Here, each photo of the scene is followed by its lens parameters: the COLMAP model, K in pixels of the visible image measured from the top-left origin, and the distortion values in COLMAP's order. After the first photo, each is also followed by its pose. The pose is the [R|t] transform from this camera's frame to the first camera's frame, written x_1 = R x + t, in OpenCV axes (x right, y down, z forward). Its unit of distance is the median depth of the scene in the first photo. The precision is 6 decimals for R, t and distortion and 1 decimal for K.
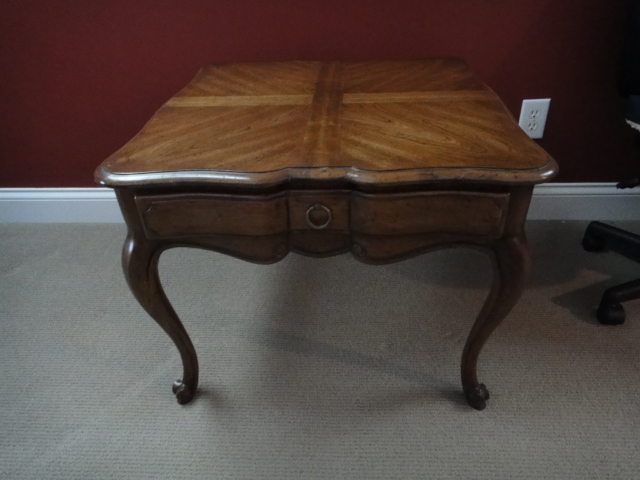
lens RADIAL K [[451.9, 0, 321.6], [0, 451.9, 235.0], [0, 0, 1]] dist [0.011687, 0.000809]
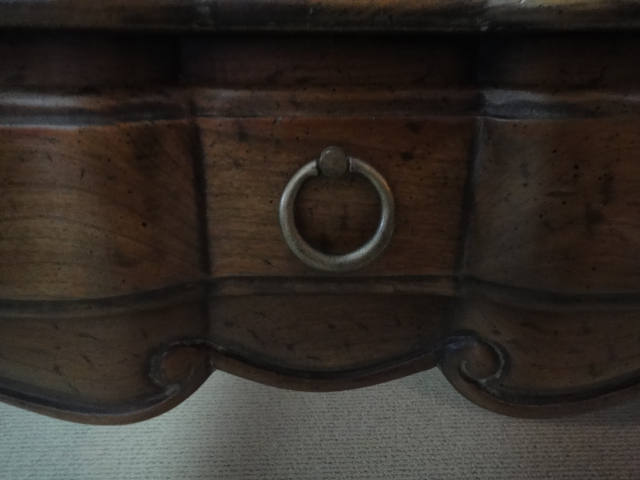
lens RADIAL K [[451.9, 0, 320.2], [0, 451.9, 237.1], [0, 0, 1]] dist [0.011687, 0.000809]
pose [[0.996445, 0.007593, 0.083898, -0.025545], [0.010375, 0.977285, -0.211676, 0.014335], [-0.083599, 0.211794, 0.973732, 0.598677]]
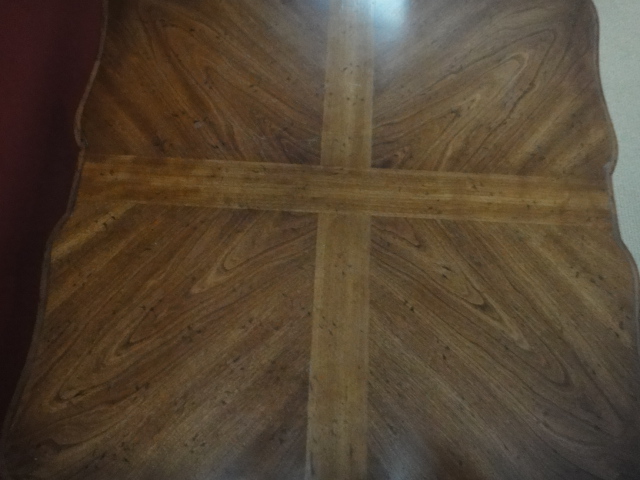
lens RADIAL K [[451.9, 0, 320.6], [0, 451.9, 241.5], [0, 0, 1]] dist [0.011687, 0.000809]
pose [[-0.002469, -0.945372, 0.325984, -0.247470], [0.547192, 0.271574, 0.791725, -0.782609], [-0.837004, 0.180331, 0.516629, 0.747352]]
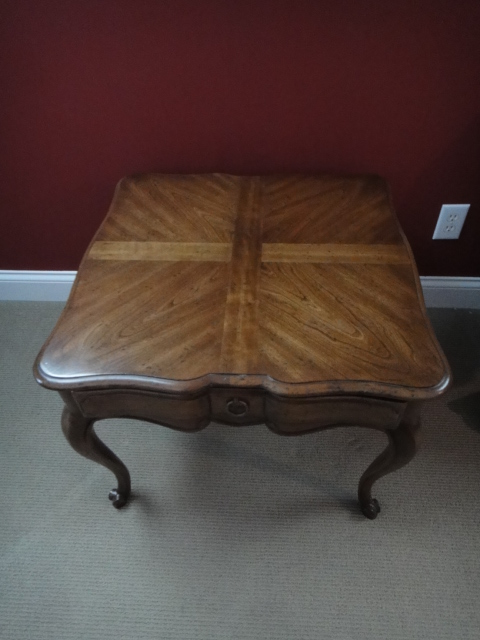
lens RADIAL K [[451.9, 0, 243.2], [0, 451.9, 321.7], [0, 0, 1]] dist [0.011687, 0.000809]
pose [[0.999857, 0.012275, 0.011605, -0.005041], [-0.014489, 0.976384, 0.215554, -0.375148], [-0.008685, -0.215692, 0.976423, -0.038339]]
